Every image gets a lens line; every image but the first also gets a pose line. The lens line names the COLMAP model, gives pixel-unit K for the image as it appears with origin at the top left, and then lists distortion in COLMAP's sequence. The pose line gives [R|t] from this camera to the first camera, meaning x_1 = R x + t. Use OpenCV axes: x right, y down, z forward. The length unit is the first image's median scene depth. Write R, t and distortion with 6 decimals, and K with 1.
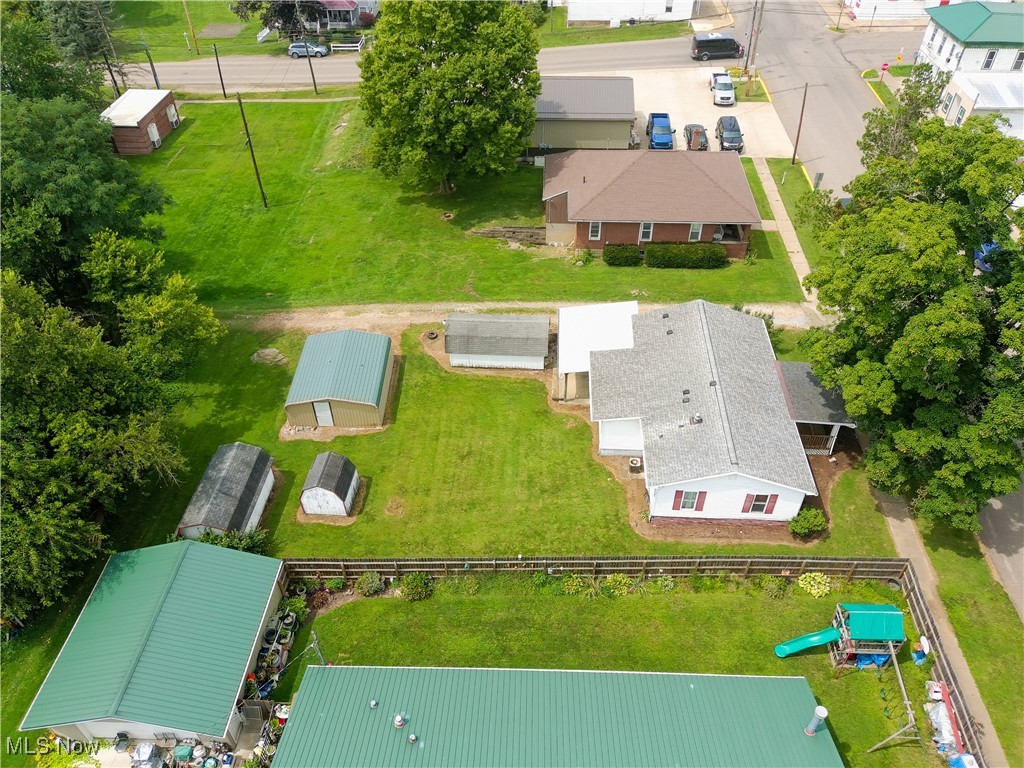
lens RADIAL K [[766.3, 0, 512.0], [0, 766.3, 384.0], [0, 0, 1]] dist [0.106587, -0.171423]
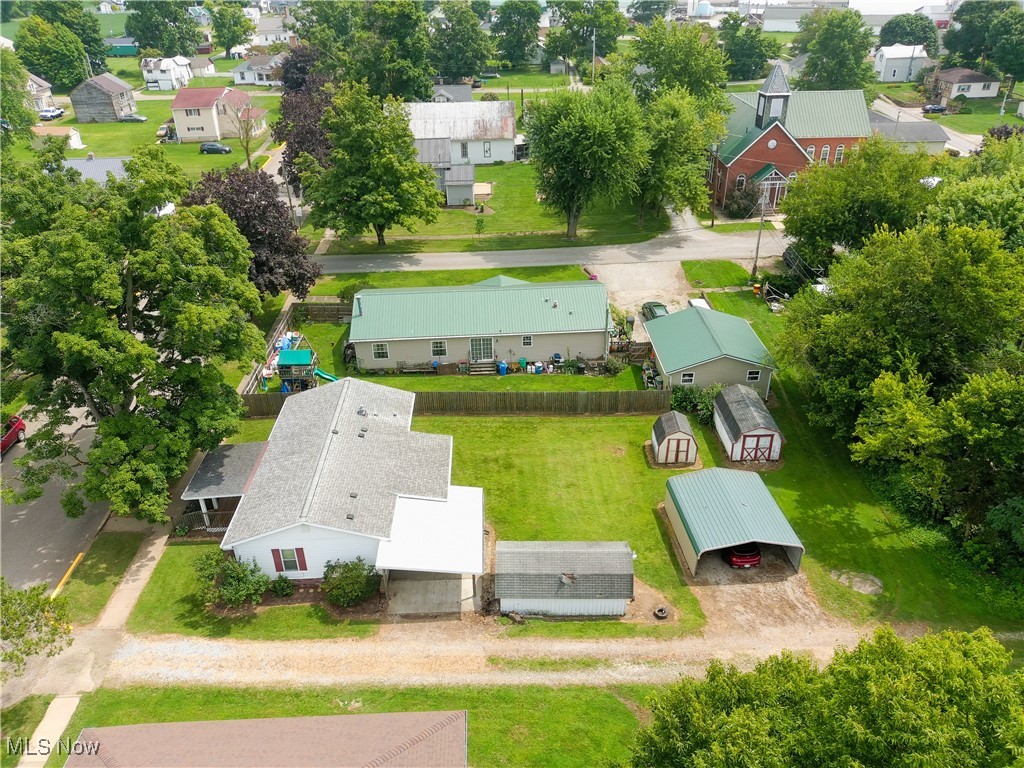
lens RADIAL K [[766.3, 0, 512.0], [0, 766.3, 384.0], [0, 0, 1]] dist [0.106587, -0.171423]
pose [[-0.996036, 0.061633, -0.064132, 0.069257], [-0.042132, 0.308075, 0.950429, -0.841078], [0.078335, 0.949364, -0.304257, 1.051429]]
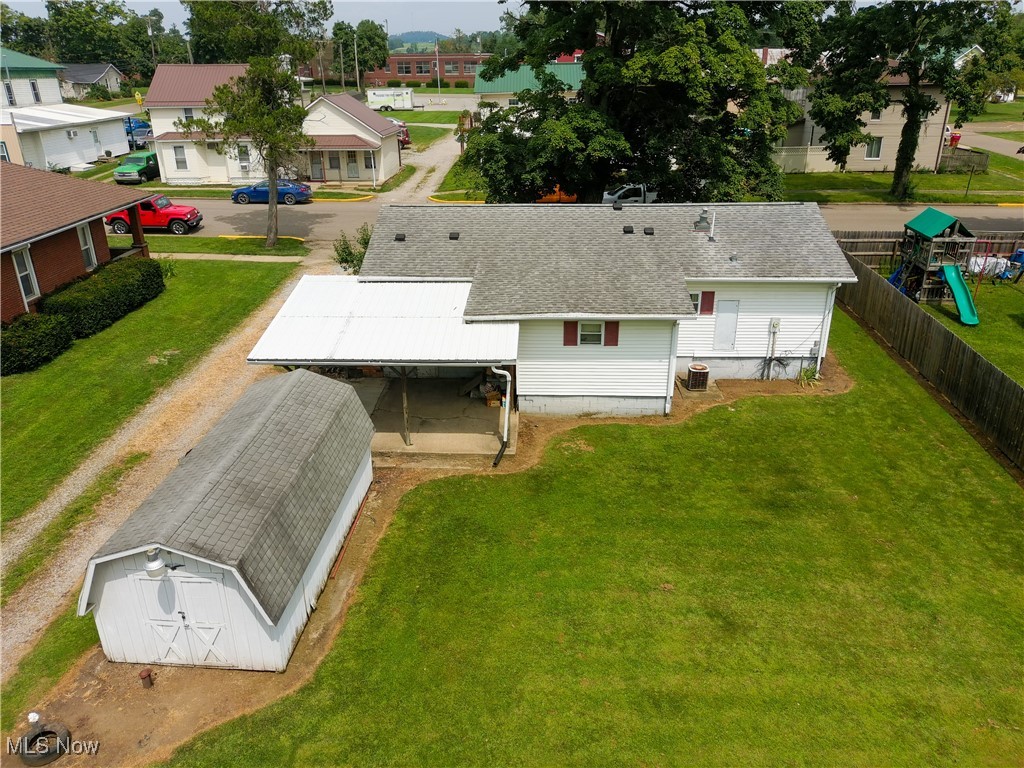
lens RADIAL K [[766.3, 0, 512.0], [0, 766.3, 384.0], [0, 0, 1]] dist [0.106587, -0.171423]
pose [[-0.006011, -0.389721, 0.920913, -0.279769], [0.676840, 0.676329, 0.290633, -0.111961], [-0.736106, 0.625058, 0.259713, 0.817959]]
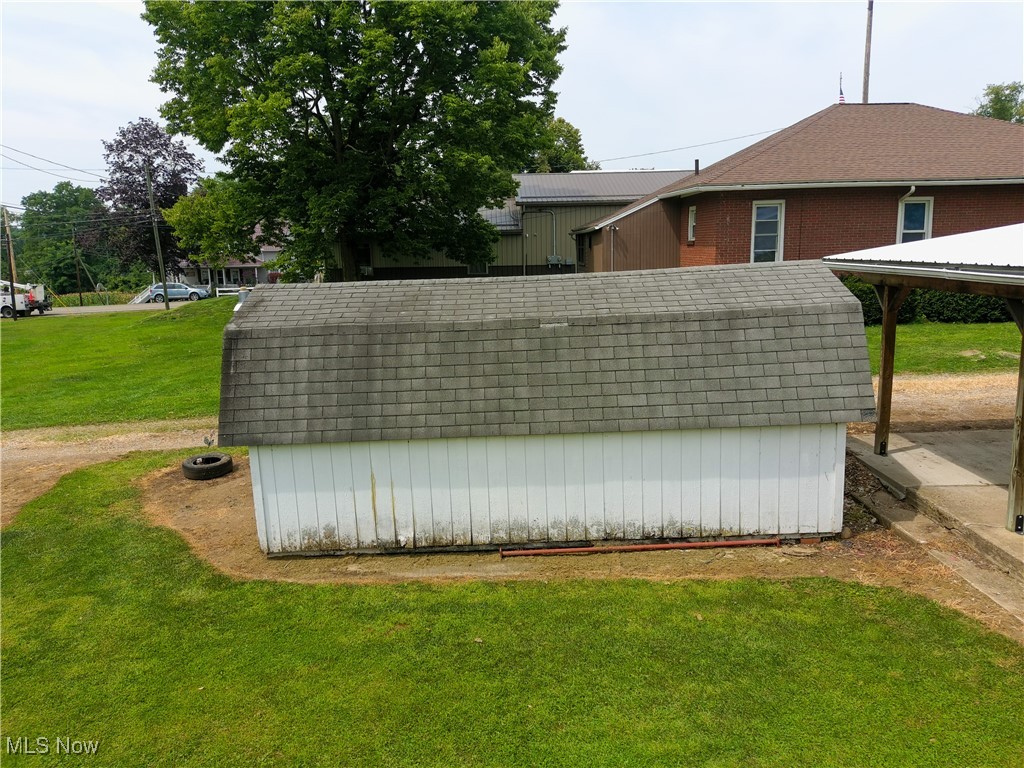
lens RADIAL K [[766.3, 0, 512.0], [0, 766.3, 384.0], [0, 0, 1]] dist [0.106587, -0.171423]
pose [[0.997058, -0.032043, 0.069627, -0.037035], [0.063831, 0.850019, -0.522870, 0.034762], [-0.042430, 0.525776, 0.849564, 0.840105]]
